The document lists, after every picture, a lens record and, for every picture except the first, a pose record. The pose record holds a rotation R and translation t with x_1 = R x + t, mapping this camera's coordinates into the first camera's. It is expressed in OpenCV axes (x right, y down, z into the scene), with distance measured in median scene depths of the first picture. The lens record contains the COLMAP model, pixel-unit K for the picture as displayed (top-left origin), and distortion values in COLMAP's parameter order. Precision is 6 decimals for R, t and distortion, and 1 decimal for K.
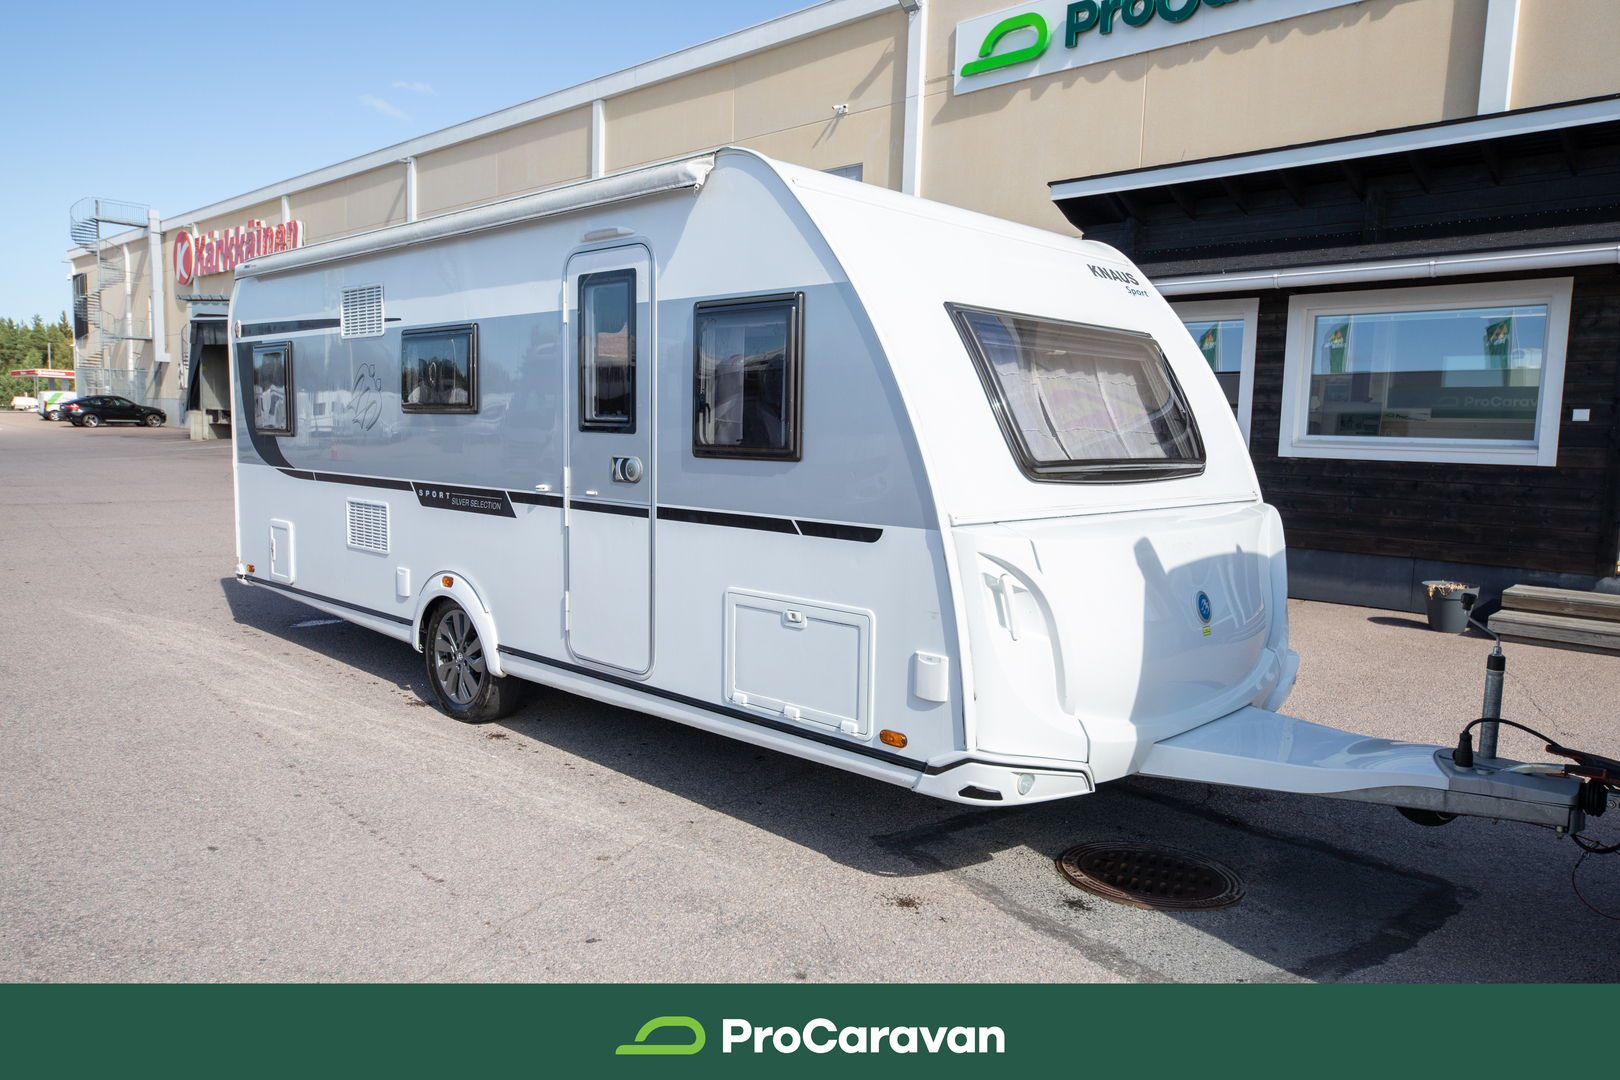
lens RADIAL K [[1139.7, 0, 810.0], [0, 1139.7, 540.0], [0, 0, 1]] dist [0.006793, 0.001911]
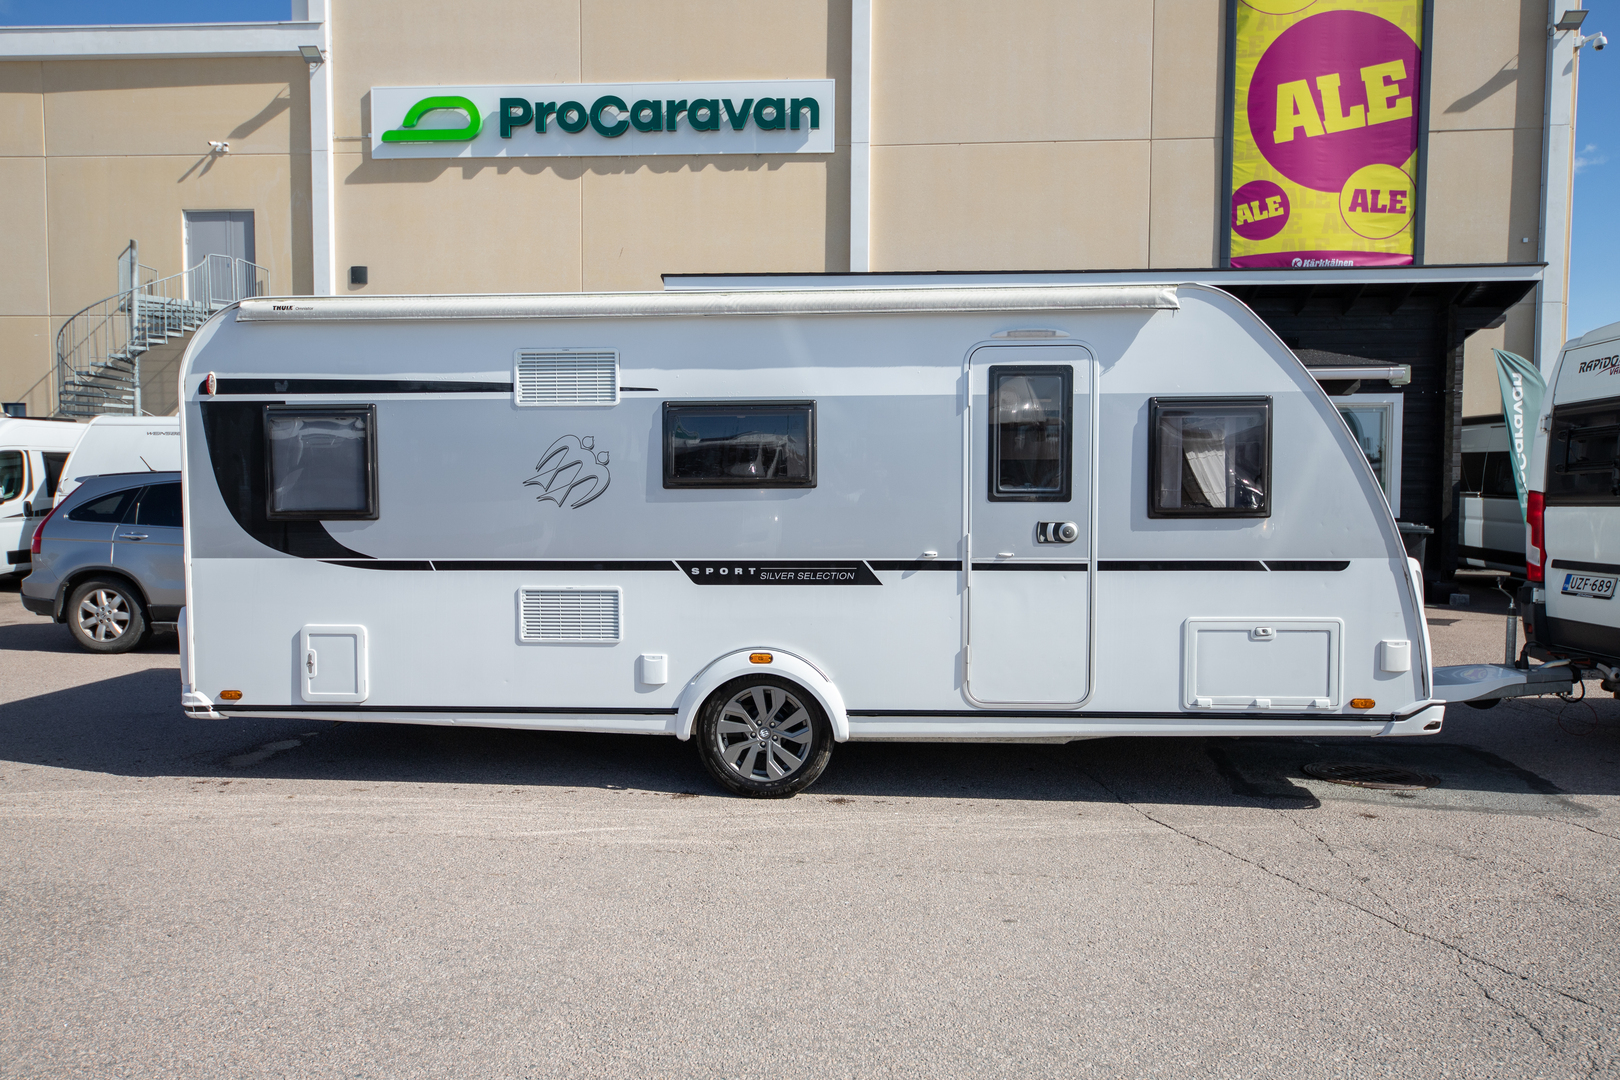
lens RADIAL K [[1084.9, 0, 810.0], [0, 1084.9, 540.0], [0, 0, 1]] dist [0.018617, 0.003037]
pose [[0.752903, -0.049482, 0.656269, -0.932043], [0.083048, 0.996342, -0.020154, -0.044377], [-0.652871, 0.069676, 0.754258, 0.268756]]
